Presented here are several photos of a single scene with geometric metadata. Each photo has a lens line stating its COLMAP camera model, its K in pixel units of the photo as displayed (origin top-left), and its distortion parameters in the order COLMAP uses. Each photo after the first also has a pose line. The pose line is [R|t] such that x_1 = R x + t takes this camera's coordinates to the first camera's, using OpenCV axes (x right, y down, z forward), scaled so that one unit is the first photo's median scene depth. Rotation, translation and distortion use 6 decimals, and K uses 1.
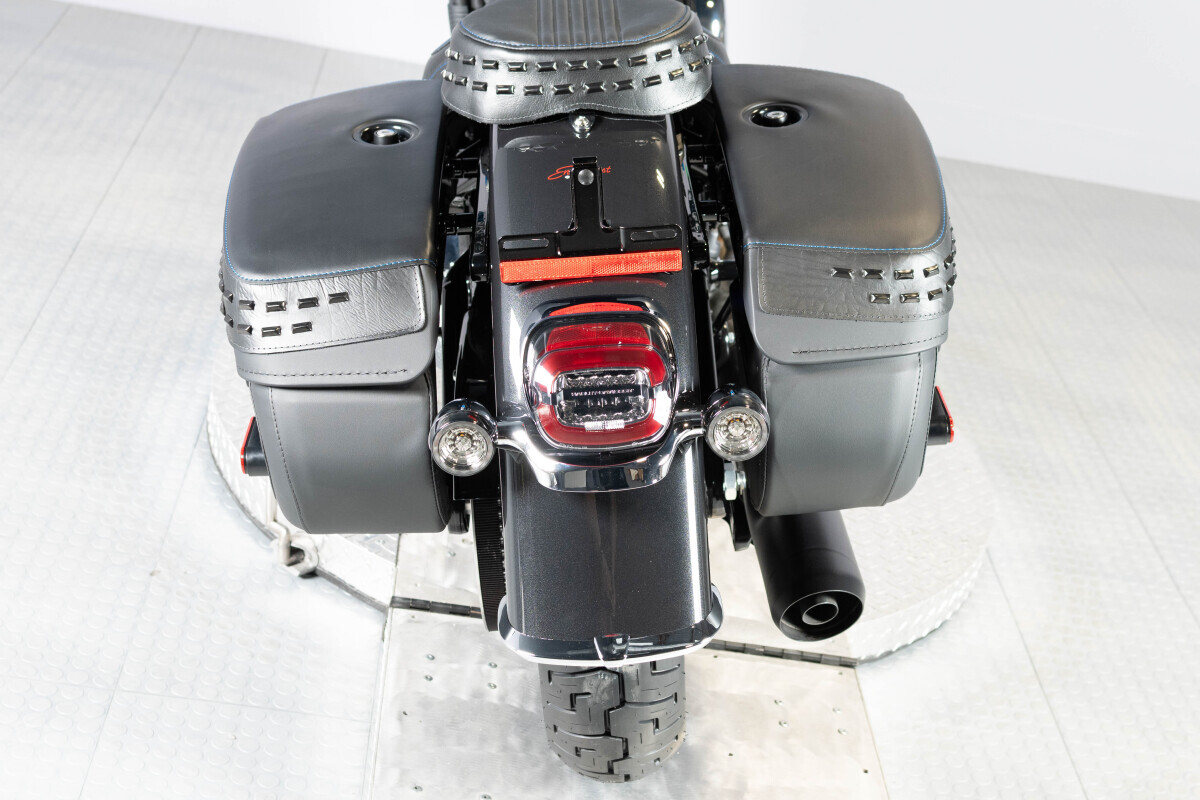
lens RADIAL K [[2013.2, 0, 651.4], [0, 2013.2, 399.6], [0, 0, 1]] dist [0.003576, 0.069980]
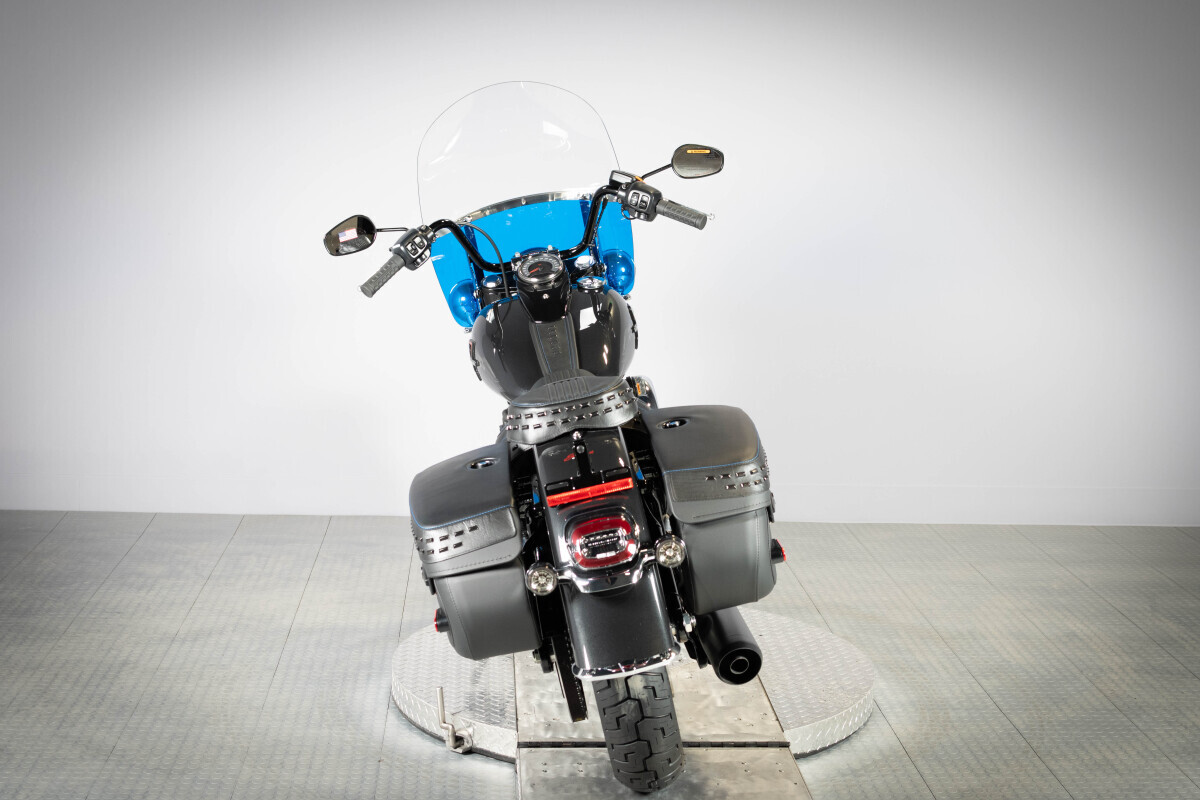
lens RADIAL K [[1881.1, 0, 606.4], [0, 1881.1, 398.4], [0, 0, 1]] dist [-0.000232, 0.044065]
pose [[0.985700, -0.167405, -0.019240, 0.038116], [0.156044, 0.949921, -0.270741, 0.348843], [0.063600, 0.263867, 0.962460, -0.848771]]
